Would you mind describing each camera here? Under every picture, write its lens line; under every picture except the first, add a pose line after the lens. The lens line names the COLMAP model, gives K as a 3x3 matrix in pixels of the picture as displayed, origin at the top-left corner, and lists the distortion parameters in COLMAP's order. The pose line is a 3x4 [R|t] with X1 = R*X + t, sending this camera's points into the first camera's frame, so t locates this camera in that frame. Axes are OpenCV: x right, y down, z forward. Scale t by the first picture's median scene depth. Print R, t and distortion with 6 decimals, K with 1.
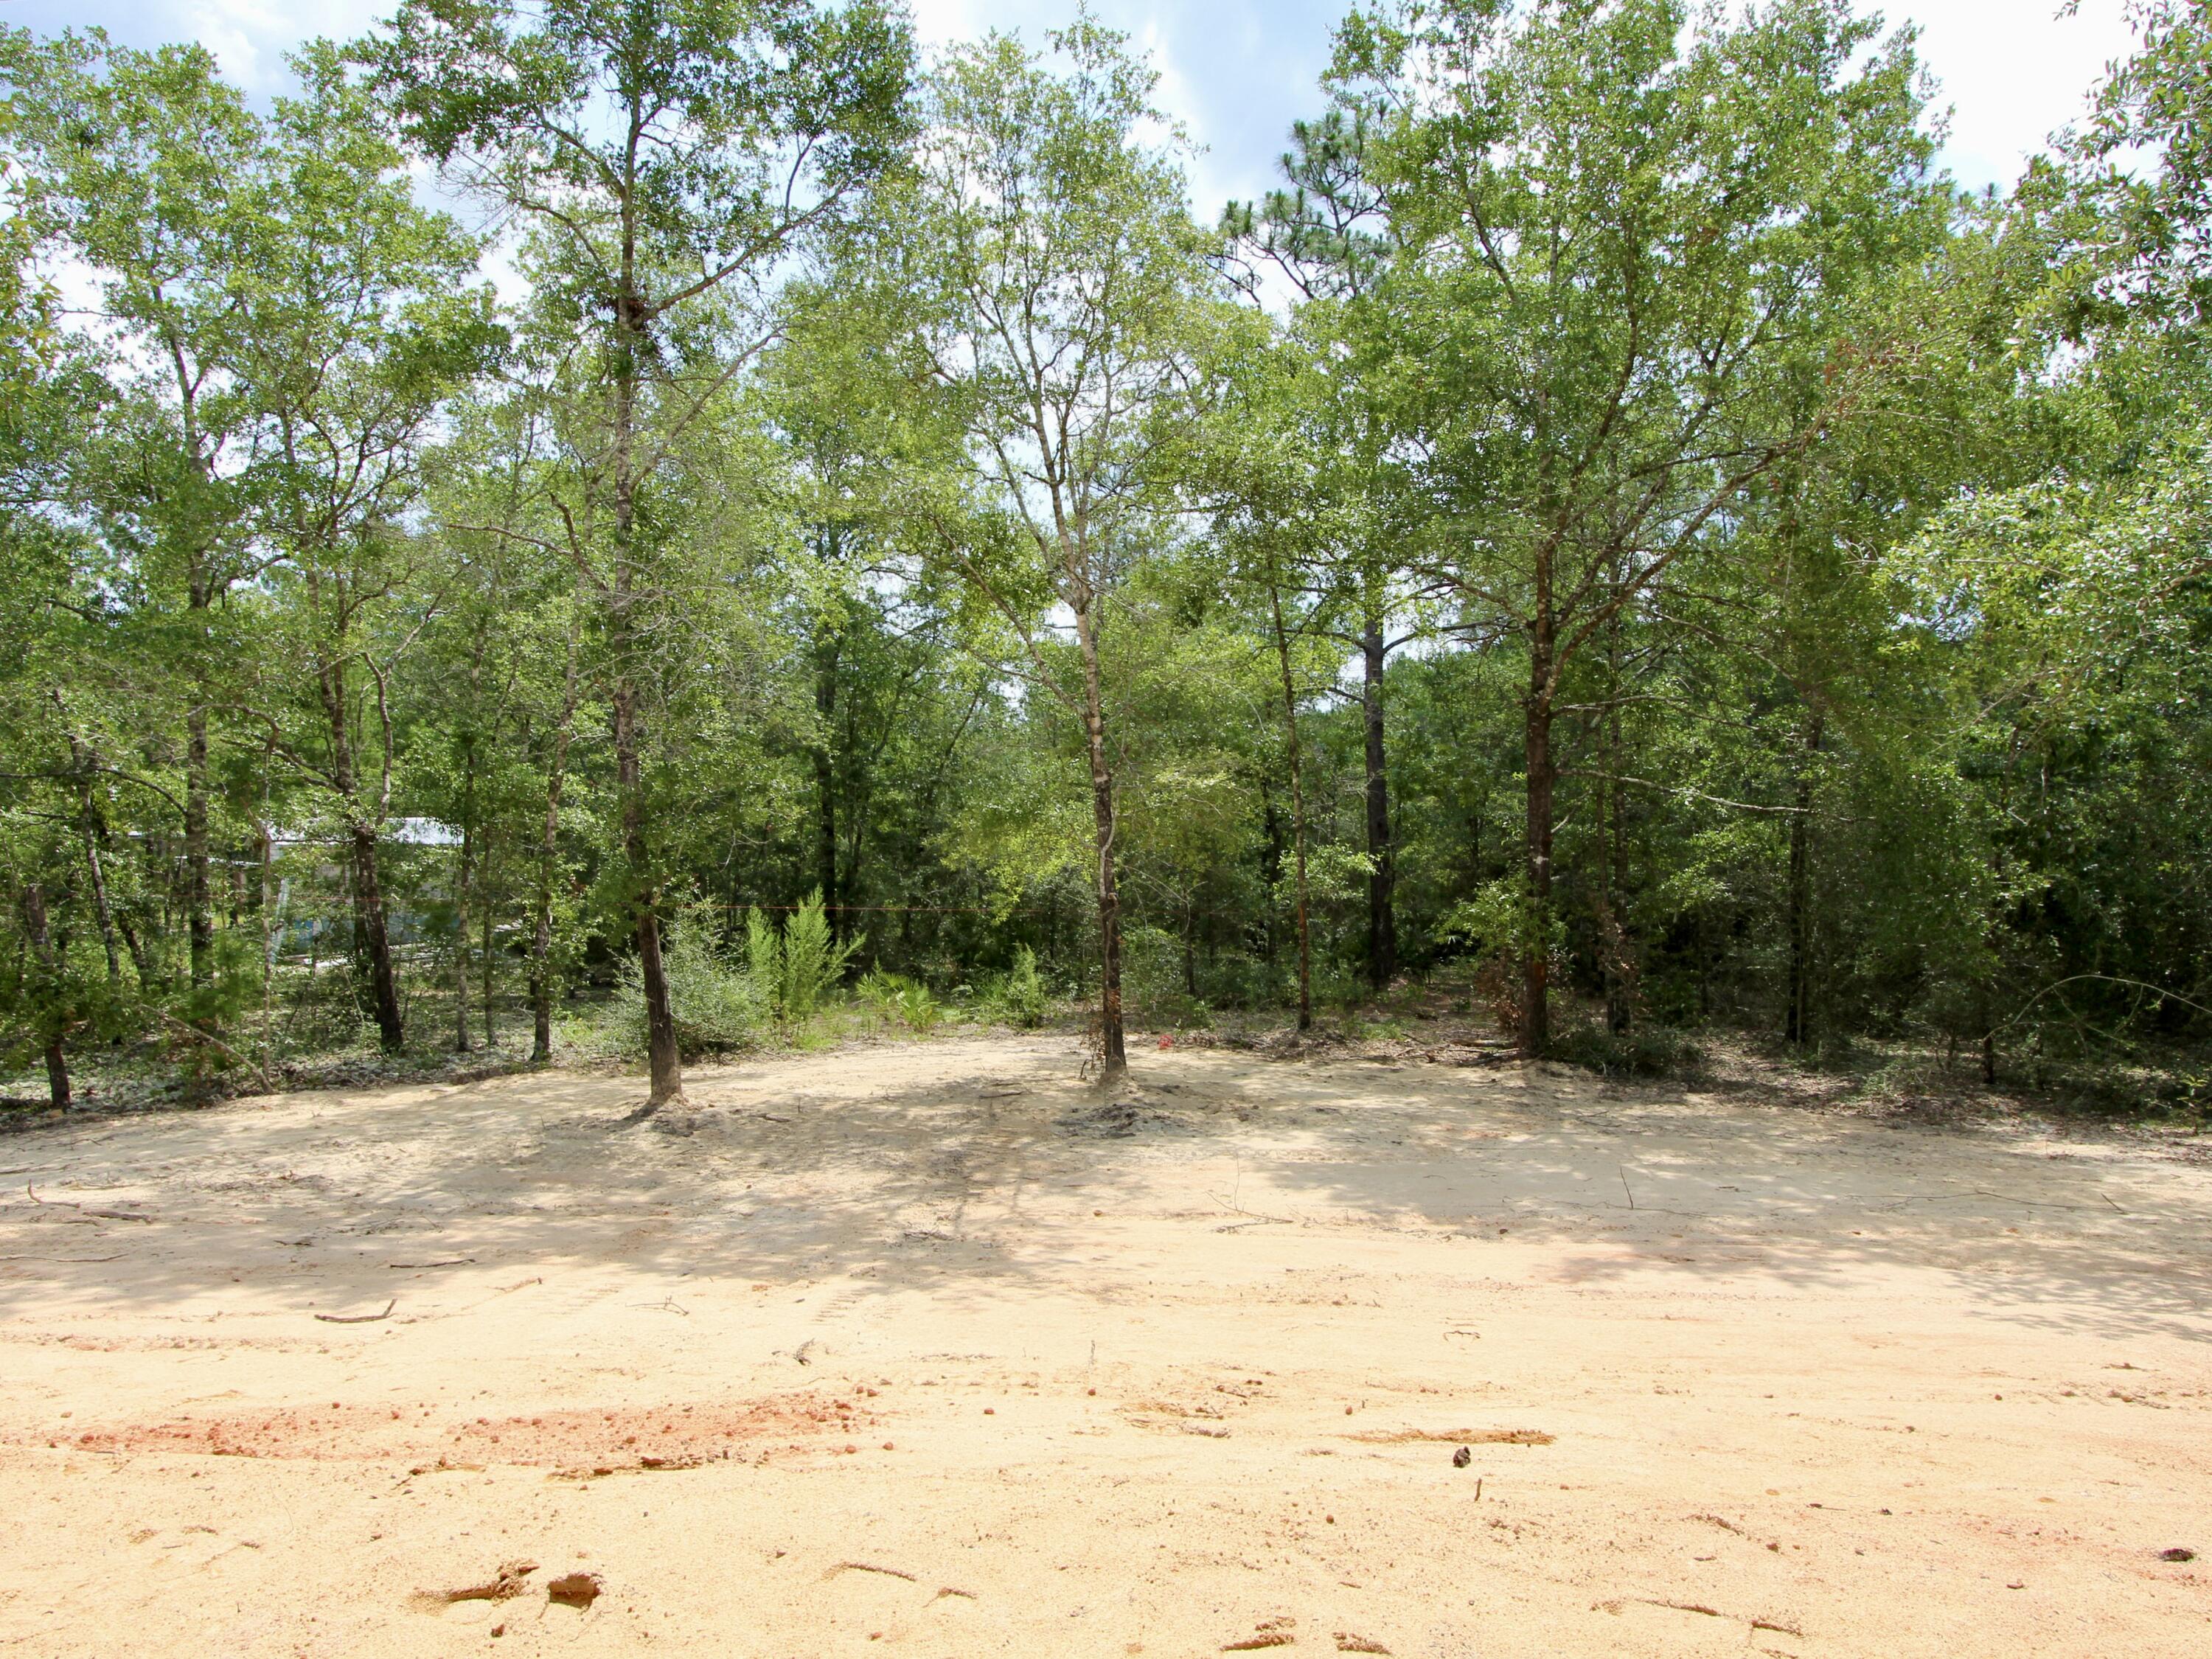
lens RADIAL K [[1435.9, 0, 1083.3], [0, 1435.9, 831.7], [0, 0, 1]] dist [-0.025242, 0.009464]
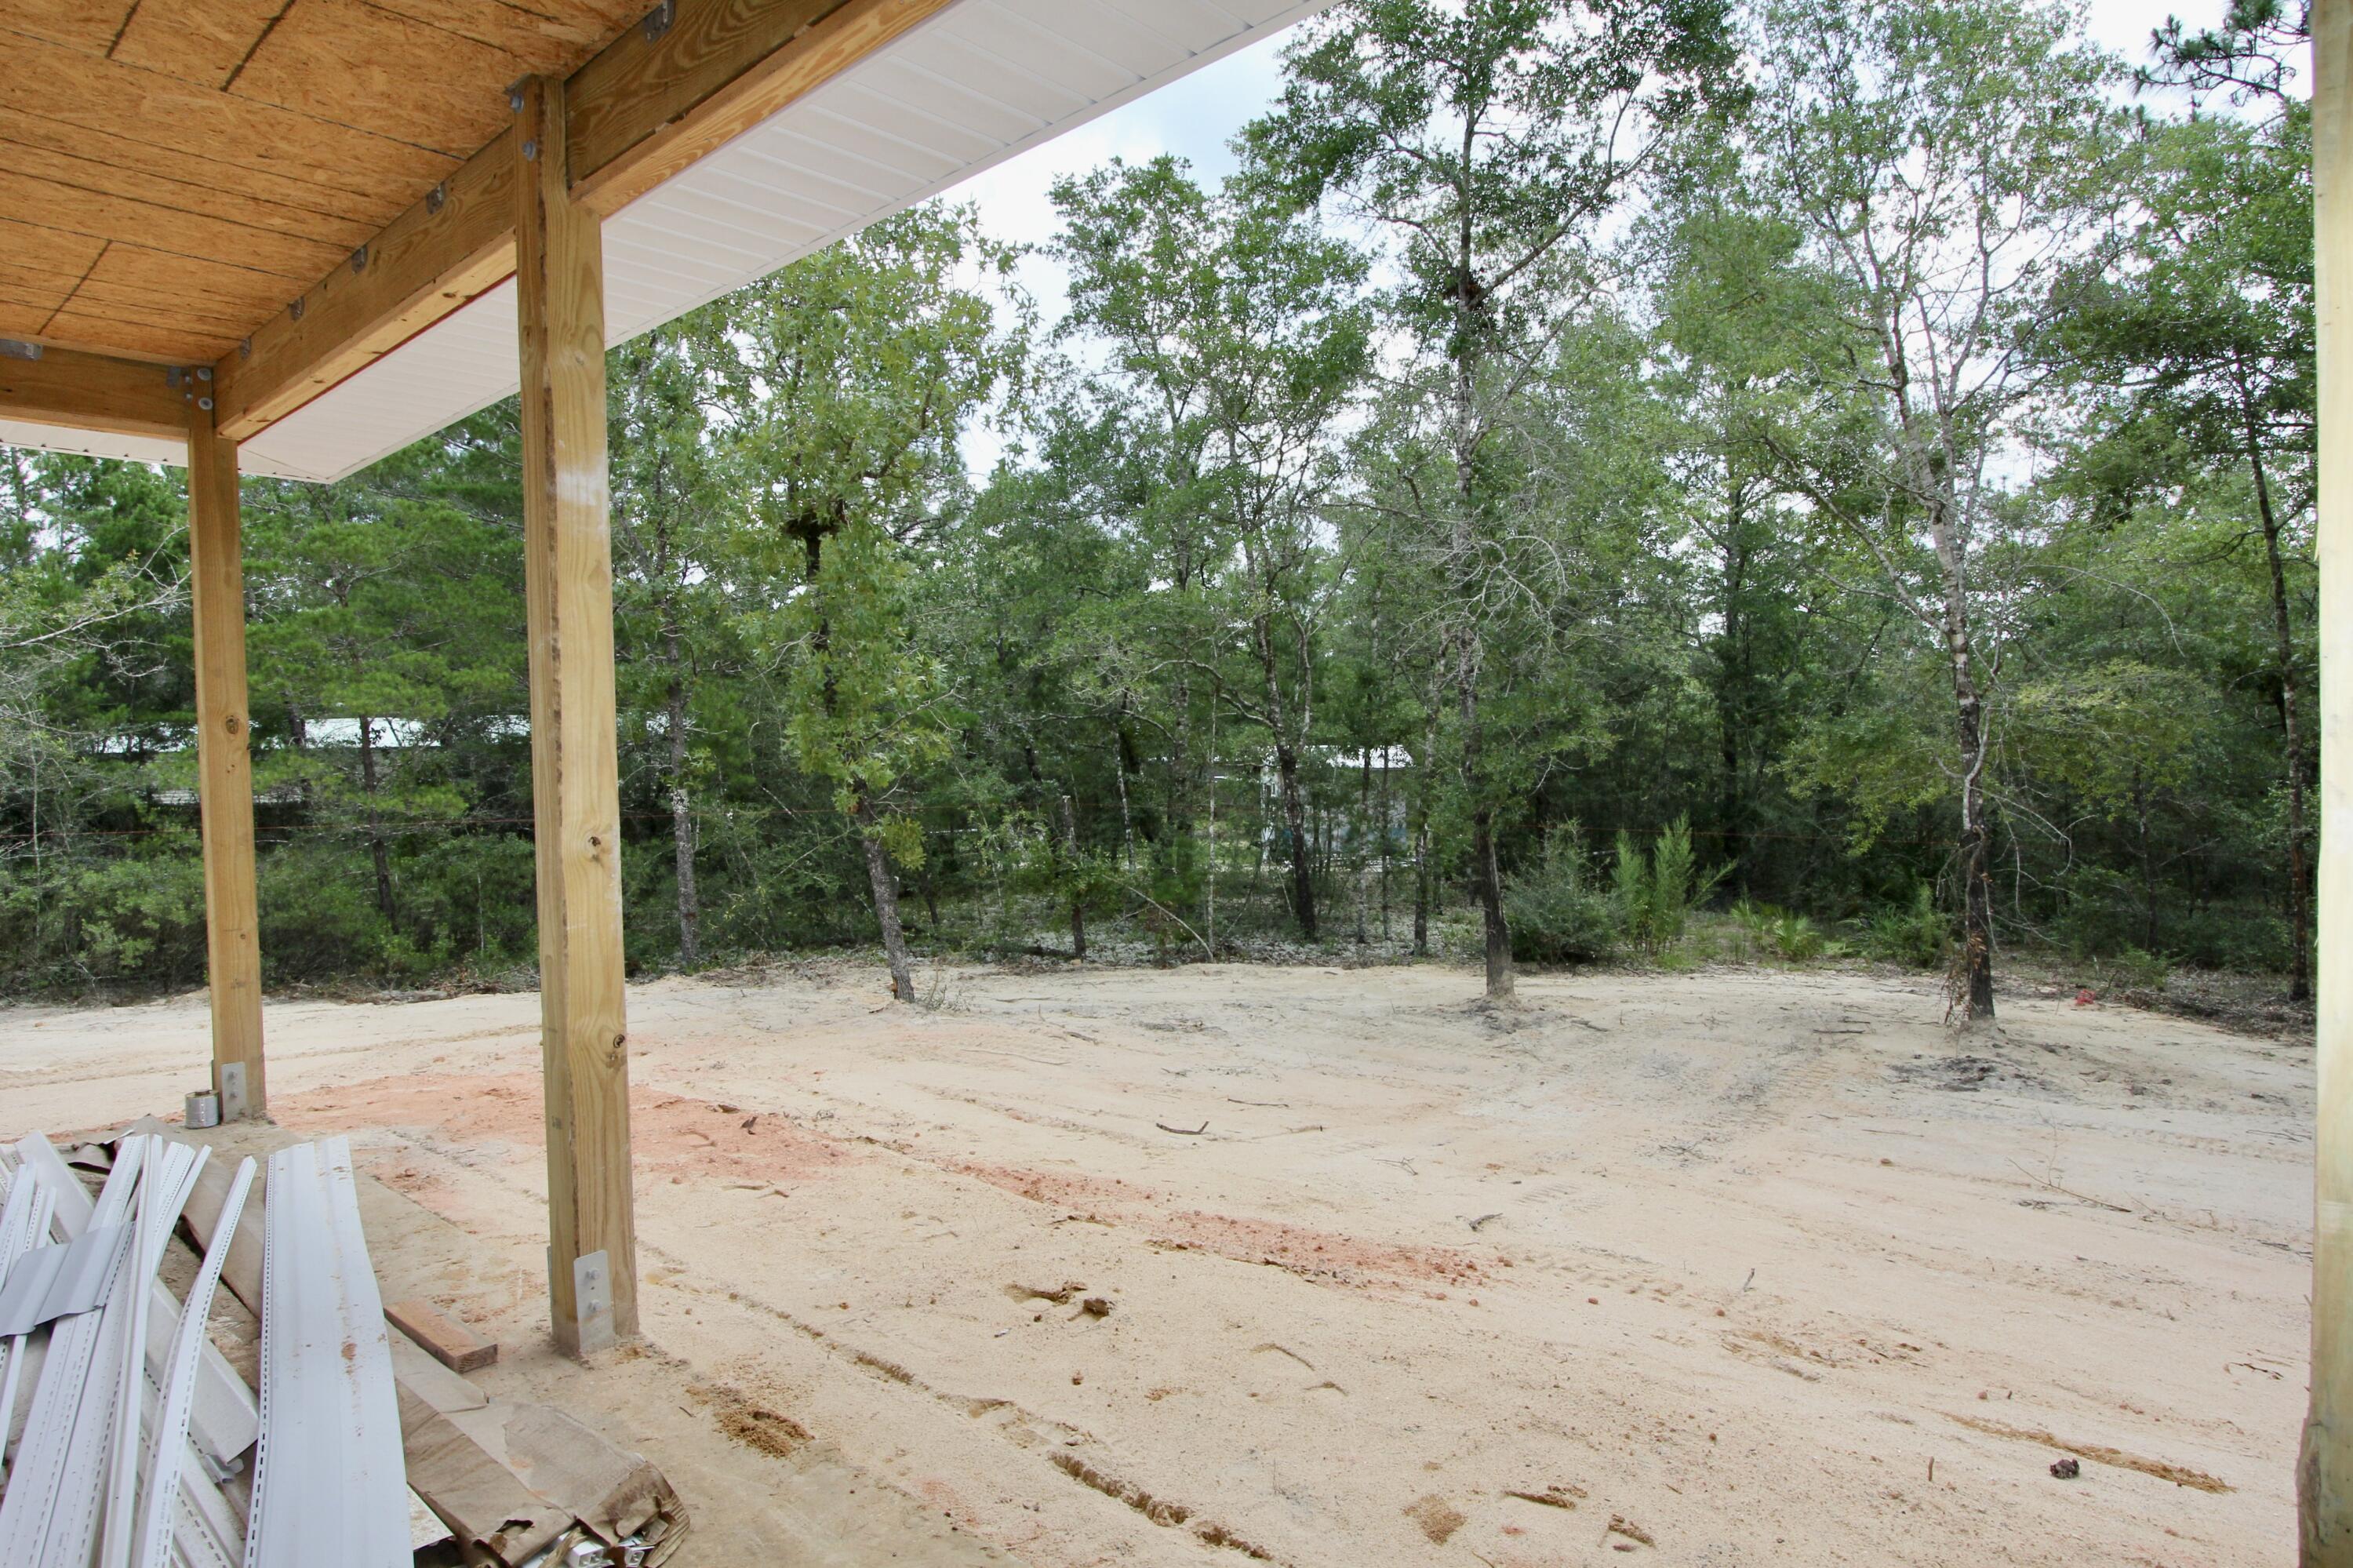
lens RADIAL K [[1397.0, 0, 1176.5], [0, 1397.0, 784.0], [0, 0, 1]] dist [-0.021294, 0.006629]
pose [[0.784375, 0.011462, -0.620181, 0.178906], [0.002951, 0.999749, 0.022209, -0.005308], [0.620280, -0.019250, 0.784144, -0.006859]]
